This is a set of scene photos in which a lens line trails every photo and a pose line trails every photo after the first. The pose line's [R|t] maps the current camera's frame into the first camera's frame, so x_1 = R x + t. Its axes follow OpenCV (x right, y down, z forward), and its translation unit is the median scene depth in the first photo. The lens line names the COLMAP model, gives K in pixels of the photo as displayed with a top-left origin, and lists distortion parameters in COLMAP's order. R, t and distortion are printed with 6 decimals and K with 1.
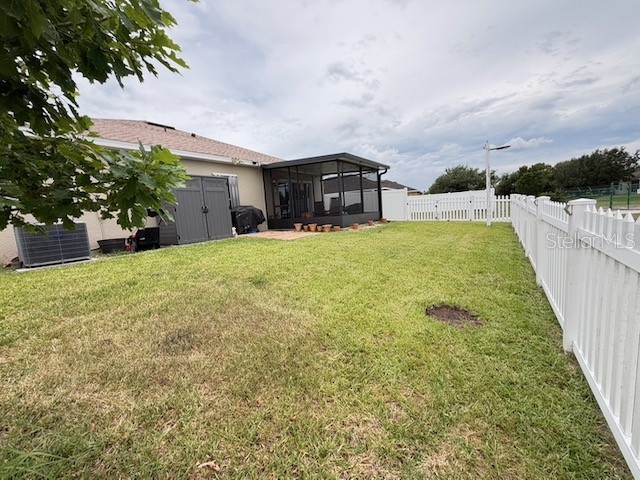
lens RADIAL K [[255.8, 0, 316.0], [0, 255.8, 238.2], [0, 0, 1]] dist [0.000503, 0.000032]
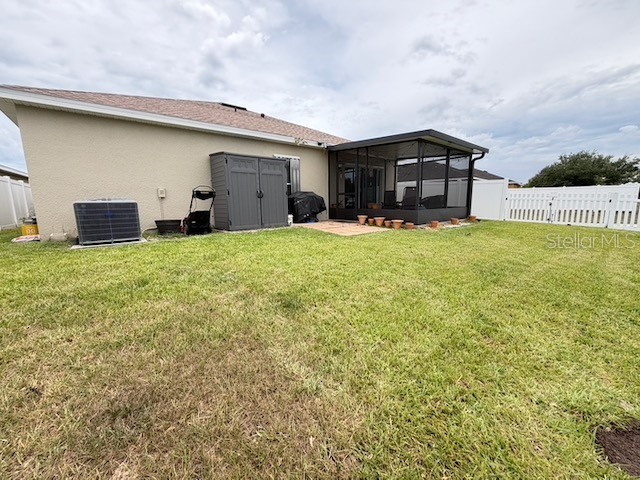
lens RADIAL K [[255.8, 0, 323.1], [0, 255.8, 234.4], [0, 0, 1]] dist [0.000503, 0.000032]
pose [[0.969394, 0.085626, -0.230095, 0.004502], [-0.077315, 0.995995, 0.044915, -0.020294], [0.233019, -0.025750, 0.972131, 0.121193]]
